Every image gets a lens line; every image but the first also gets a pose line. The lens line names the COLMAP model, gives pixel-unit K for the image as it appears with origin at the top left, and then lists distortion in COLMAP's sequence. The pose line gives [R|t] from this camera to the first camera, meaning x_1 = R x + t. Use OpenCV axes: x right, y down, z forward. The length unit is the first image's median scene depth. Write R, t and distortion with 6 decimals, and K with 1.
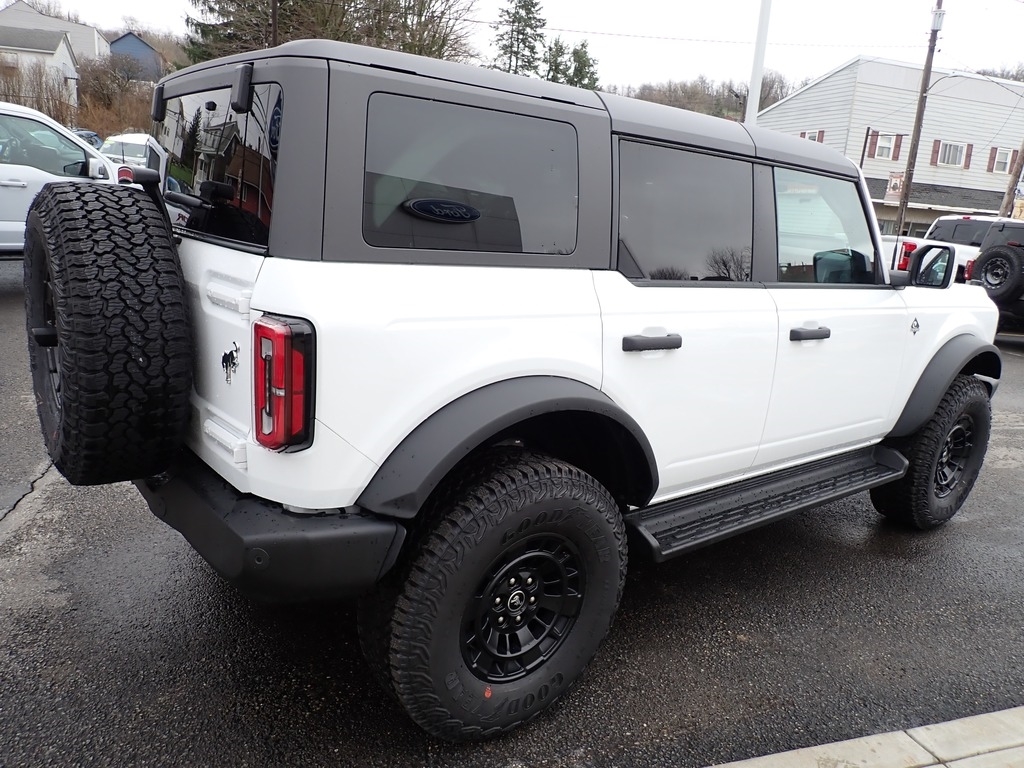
lens RADIAL K [[741.0, 0, 508.4], [0, 741.0, 388.0], [0, 0, 1]] dist [0.000765, -0.000395]
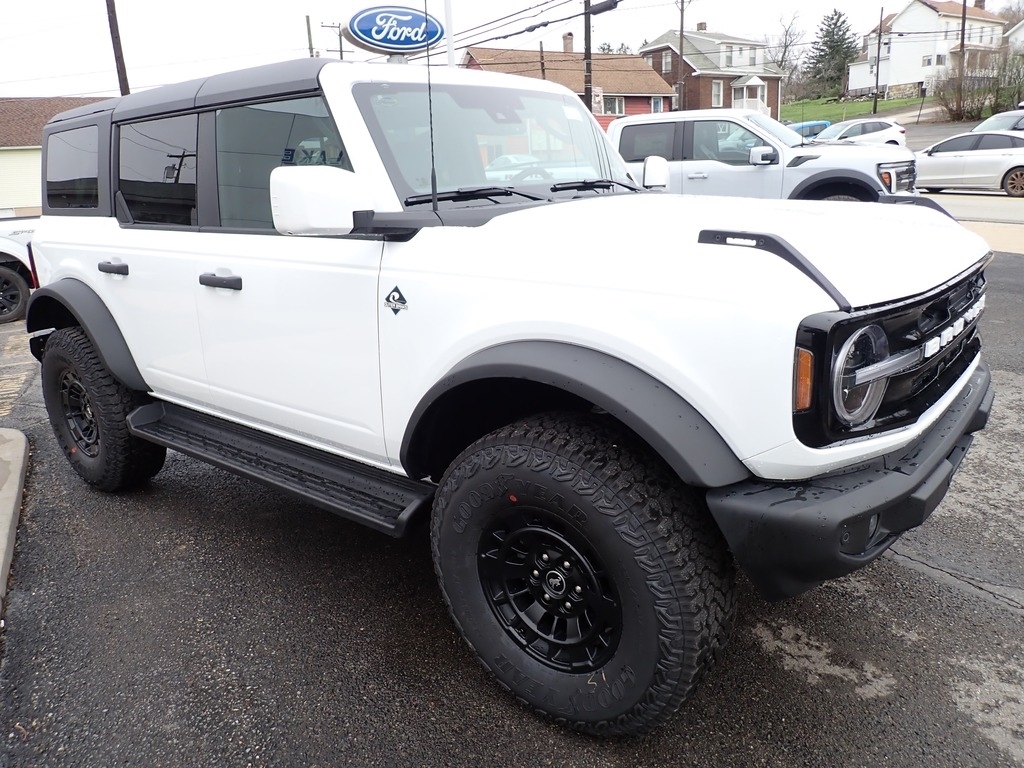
lens RADIAL K [[748.0, 0, 513.6], [0, 748.0, 384.3], [0, 0, 1]] dist [-0.009742, -0.001785]
pose [[0.222820, 0.179198, -0.958248, 1.452384], [-0.175120, 0.974328, 0.141485, -0.147863], [0.959002, 0.136283, 0.248481, 1.163056]]
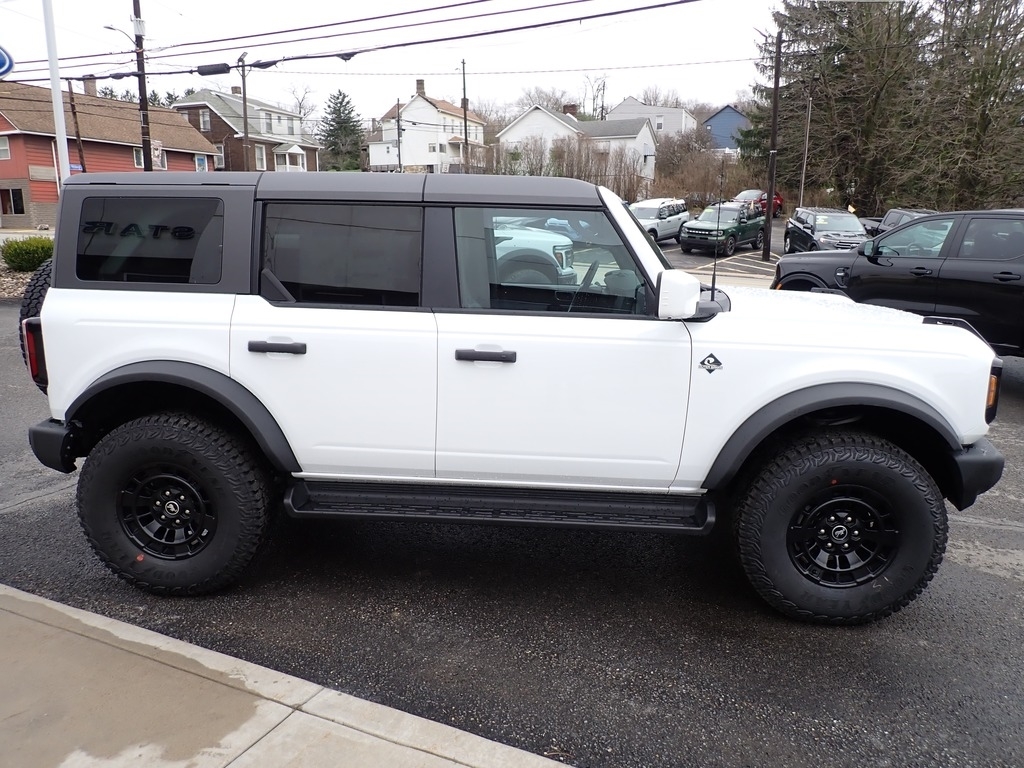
lens RADIAL K [[745.1, 0, 515.4], [0, 745.1, 385.1], [0, 0, 1]] dist [-0.007564, -0.009013]
pose [[0.742021, 0.072858, -0.666405, 1.189415], [-0.119600, 0.992516, -0.024659, -0.009330], [0.659621, 0.097999, 0.745182, 0.228933]]
